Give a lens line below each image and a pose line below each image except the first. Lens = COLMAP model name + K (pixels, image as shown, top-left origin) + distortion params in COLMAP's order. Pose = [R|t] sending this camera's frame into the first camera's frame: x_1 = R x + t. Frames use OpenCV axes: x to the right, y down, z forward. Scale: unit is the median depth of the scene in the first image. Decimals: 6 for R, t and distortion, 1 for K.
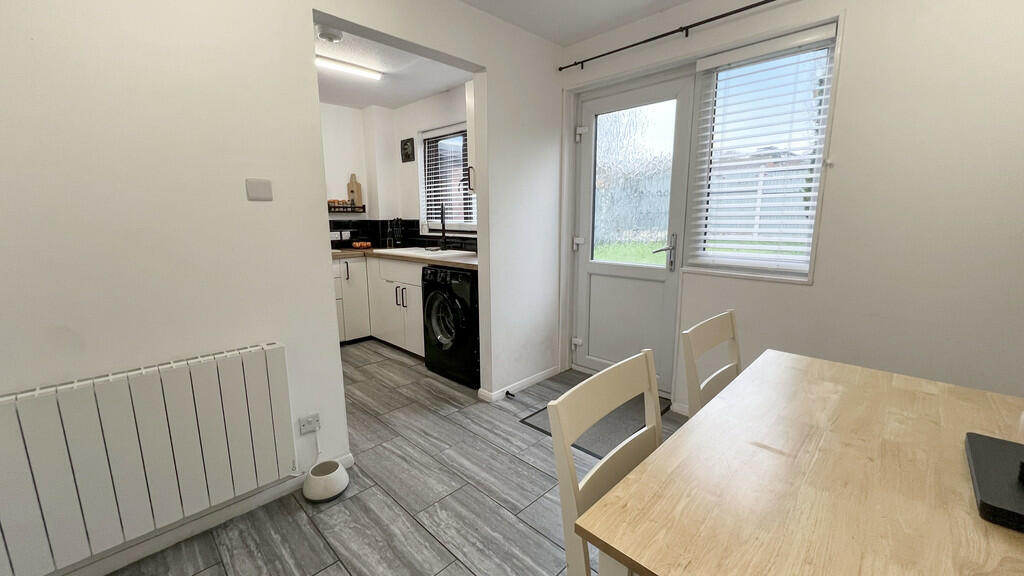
lens RADIAL K [[405.0, 0, 507.9], [0, 405.0, 290.2], [0, 0, 1]] dist [-0.008088, 0.000490]
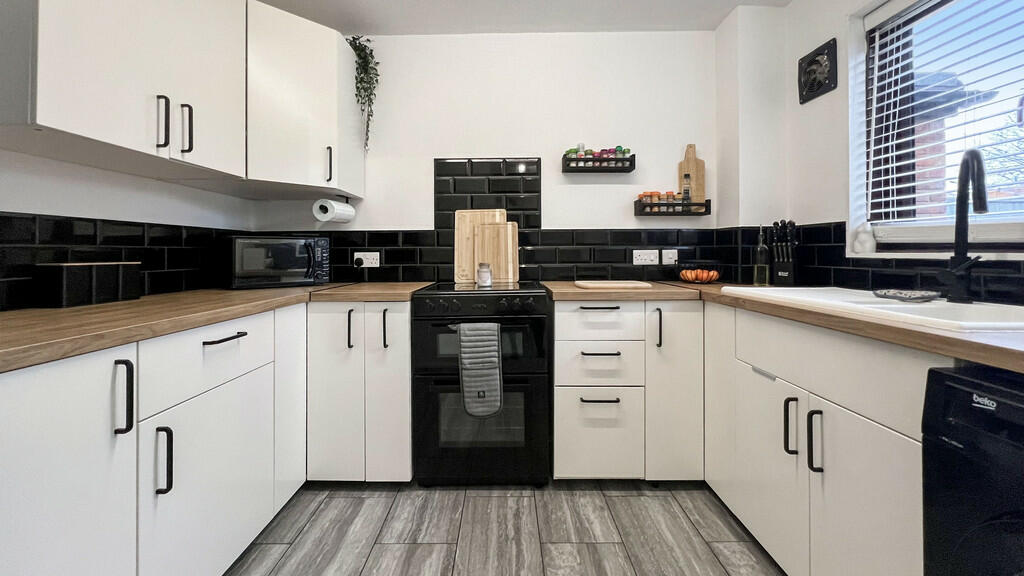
lens RADIAL K [[405.0, 0, 501.1], [0, 405.0, 250.9], [0, 0, 1]] dist [-0.008088, 0.000490]
pose [[0.681360, 0.001329, -0.731947, -0.160494], [-0.130287, 0.984249, -0.119496, -0.049950], [0.720259, 0.176783, 0.670801, 0.481043]]
